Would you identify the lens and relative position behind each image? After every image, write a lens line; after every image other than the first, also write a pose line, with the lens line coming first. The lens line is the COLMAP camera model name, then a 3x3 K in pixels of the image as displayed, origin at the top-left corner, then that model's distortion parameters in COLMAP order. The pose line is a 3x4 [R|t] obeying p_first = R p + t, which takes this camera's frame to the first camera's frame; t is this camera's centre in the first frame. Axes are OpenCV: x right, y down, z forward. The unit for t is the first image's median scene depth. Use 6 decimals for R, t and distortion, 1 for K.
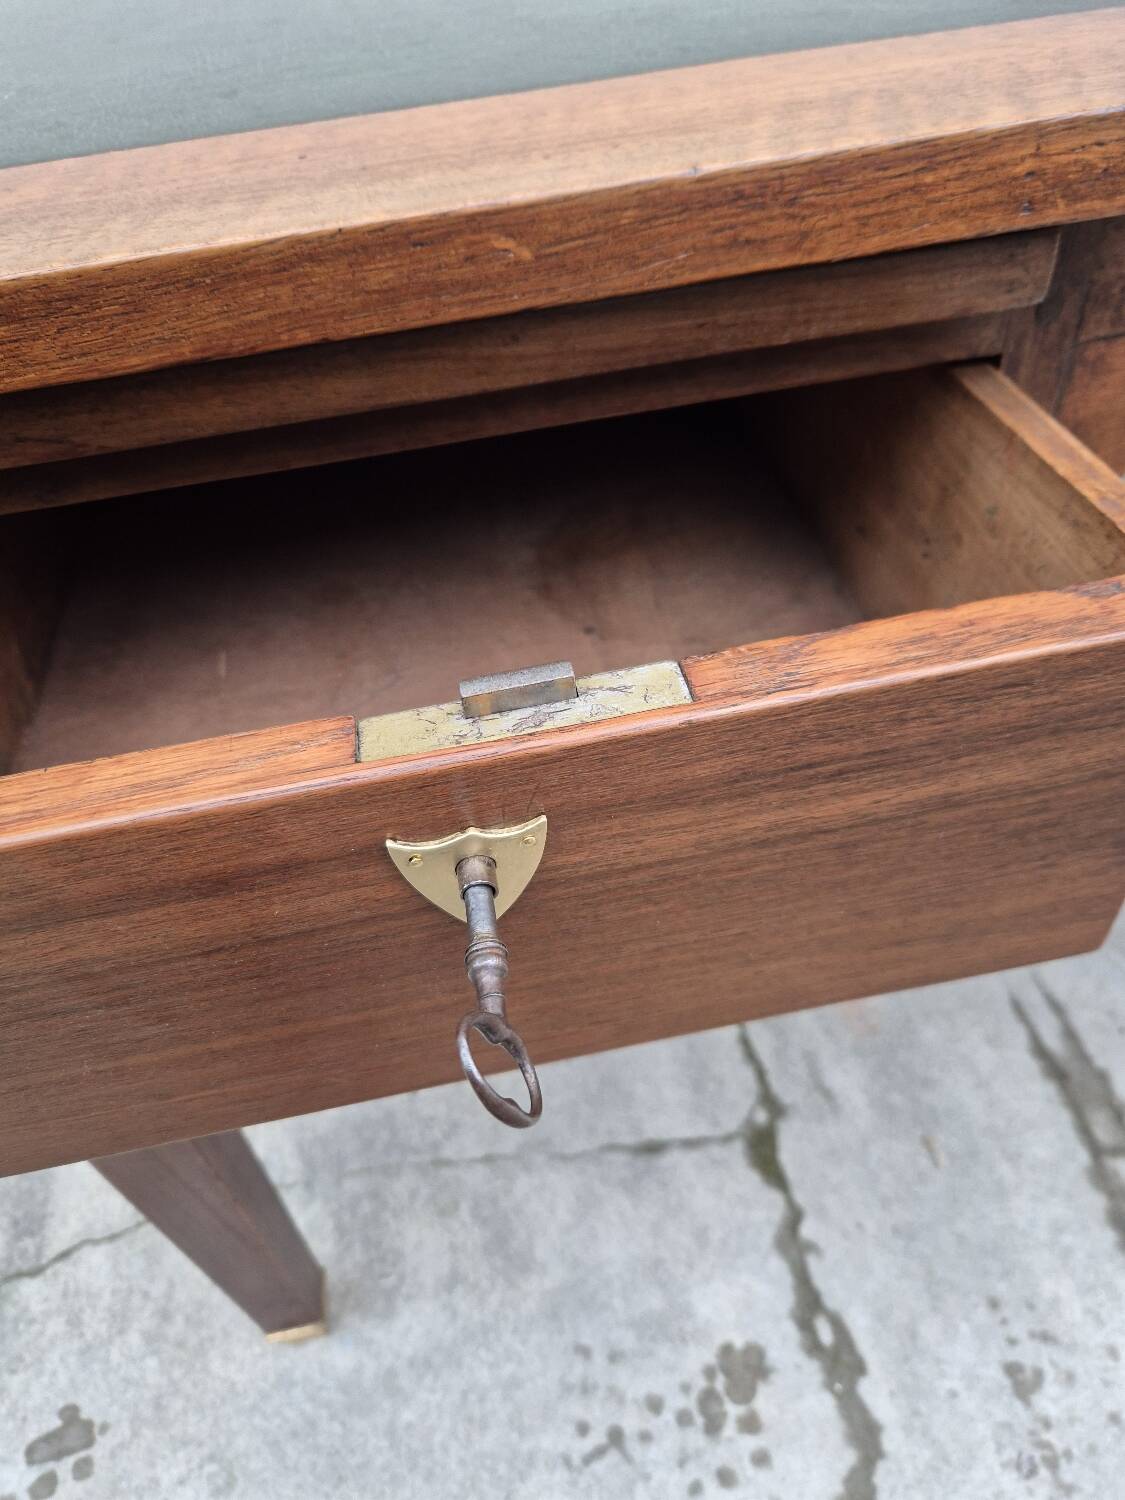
lens RADIAL K [[1042.7, 0, 551.0], [0, 1042.7, 750.0], [0, 0, 1]] dist [0.028984, -0.038552]
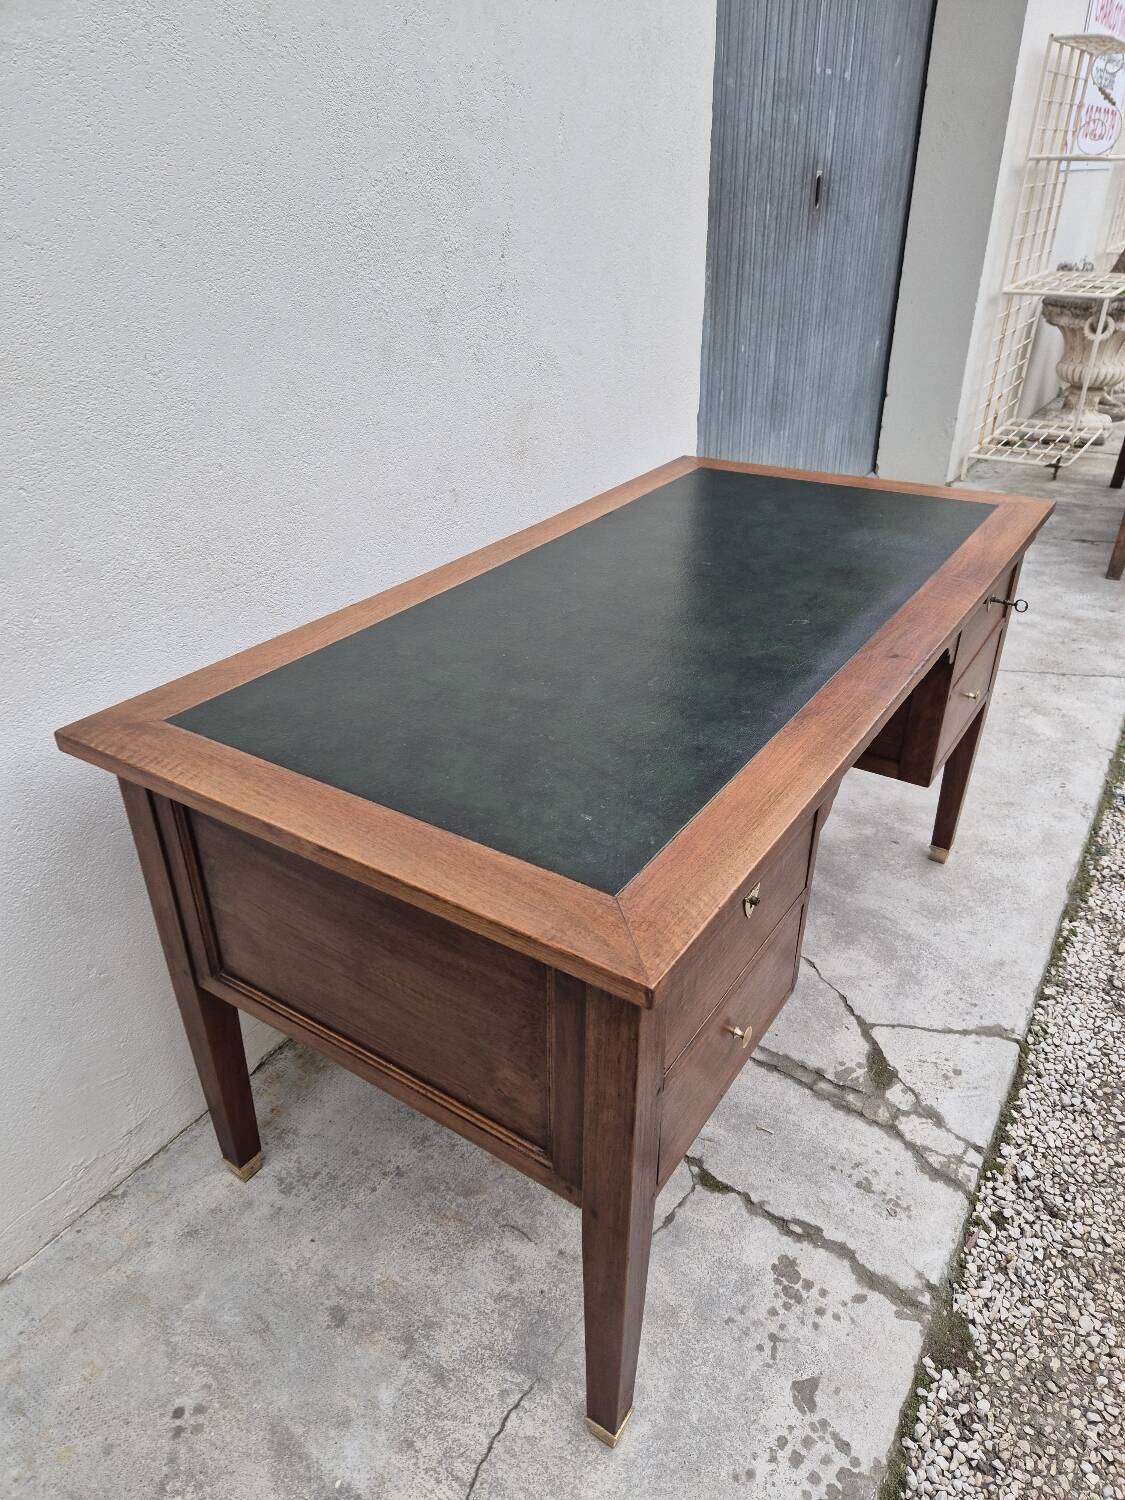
lens RADIAL K [[1001.8, 0, 567.3], [0, 1001.8, 762.4], [0, 0, 1]] dist [0.077343, -0.061000]
pose [[0.687122, -0.284196, 0.668652, -1.066015], [0.470316, 0.875463, -0.111211, -0.202696], [-0.553774, 0.390894, 0.735212, -0.511384]]
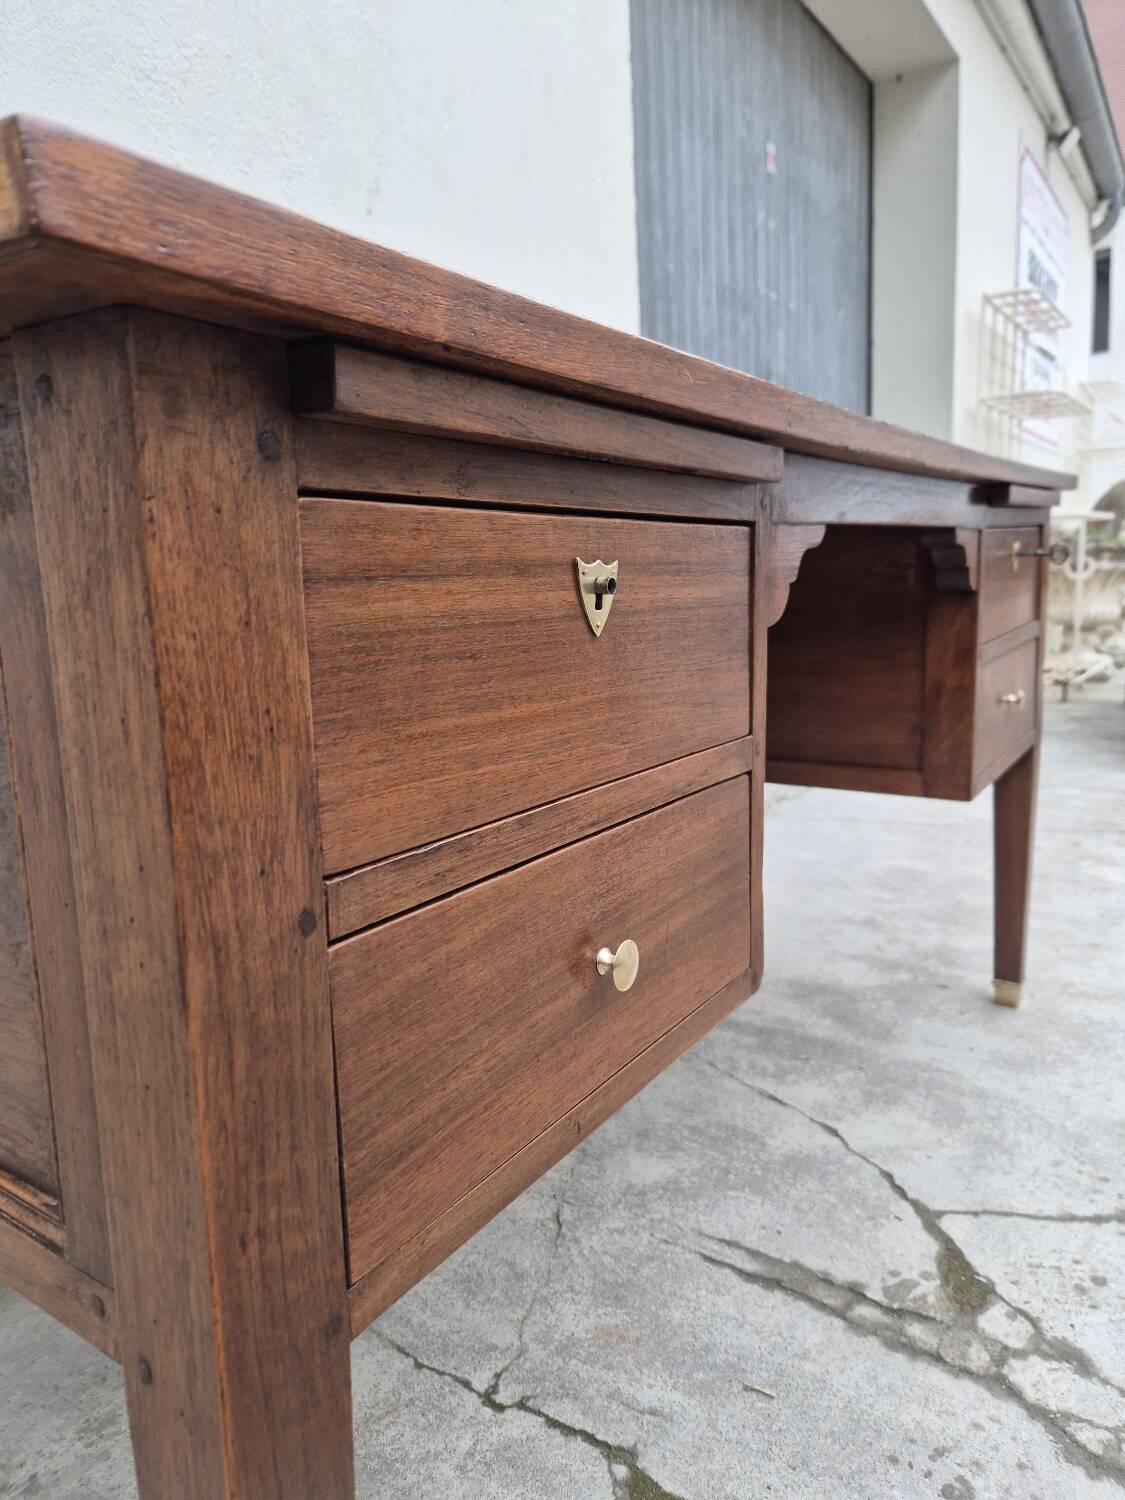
lens RADIAL K [[1015.4, 0, 579.5], [0, 1015.4, 744.4], [0, 0, 1]] dist [0.067940, -0.061527]
pose [[0.689550, -0.049862, 0.722520, -0.511801], [0.486260, 0.771202, -0.410850, 0.247517], [-0.536723, 0.634635, 0.556028, 0.134128]]
